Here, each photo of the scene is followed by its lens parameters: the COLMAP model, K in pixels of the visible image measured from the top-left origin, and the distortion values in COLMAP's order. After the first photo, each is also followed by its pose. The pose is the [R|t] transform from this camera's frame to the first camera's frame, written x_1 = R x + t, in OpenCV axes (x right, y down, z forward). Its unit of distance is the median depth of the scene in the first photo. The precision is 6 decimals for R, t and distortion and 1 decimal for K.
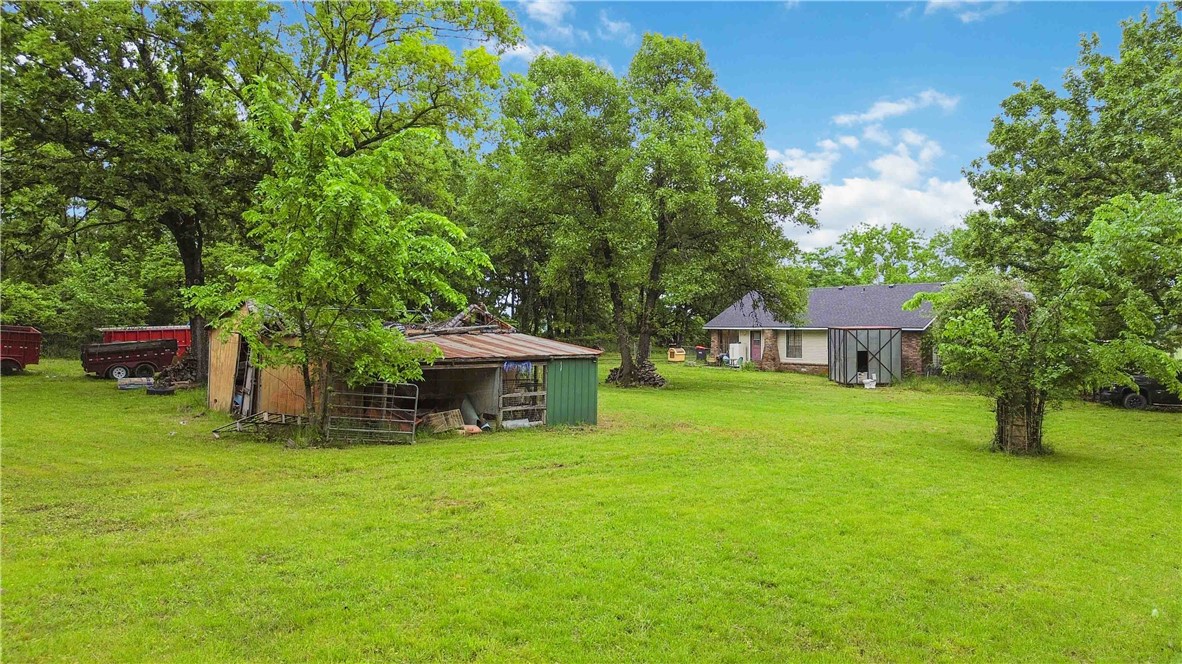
lens RADIAL K [[816.5, 0, 588.1], [0, 816.5, 332.7], [0, 0, 1]] dist [0.042053, -0.029277]
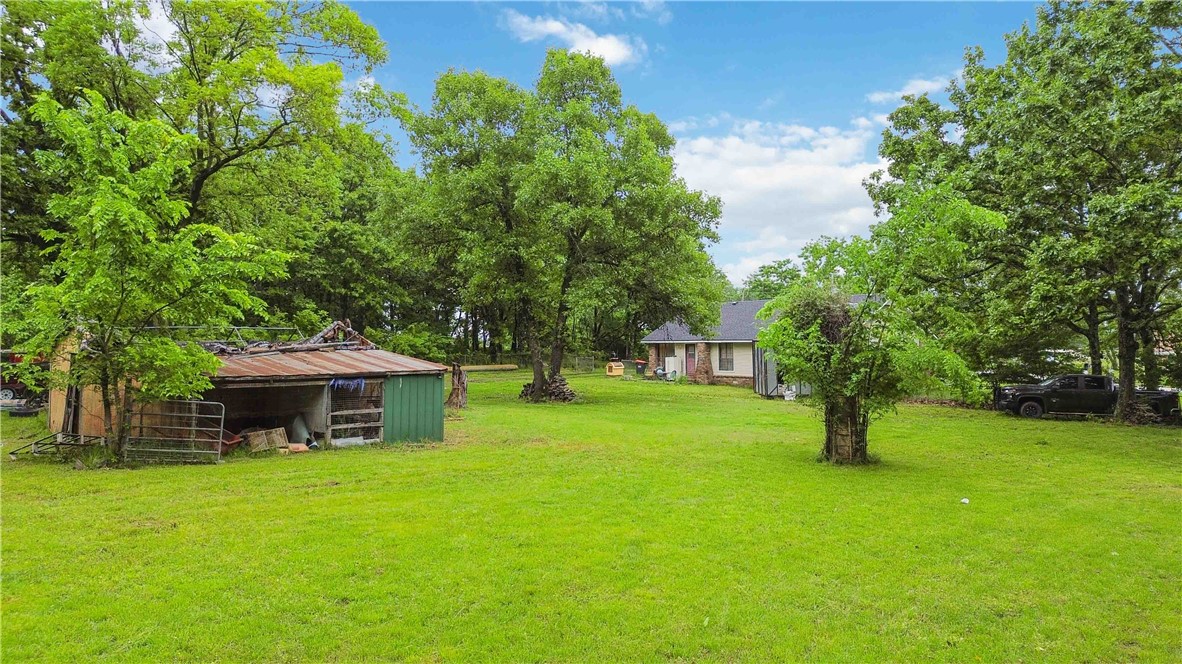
lens RADIAL K [[816.5, 0, 591.0], [0, 816.5, 336.4], [0, 0, 1]] dist [0.042053, -0.029277]
pose [[0.999849, -0.012054, 0.012482, 0.107945], [0.012229, 0.999827, -0.013985, 0.000918], [-0.012311, 0.014136, 0.999824, -0.000622]]
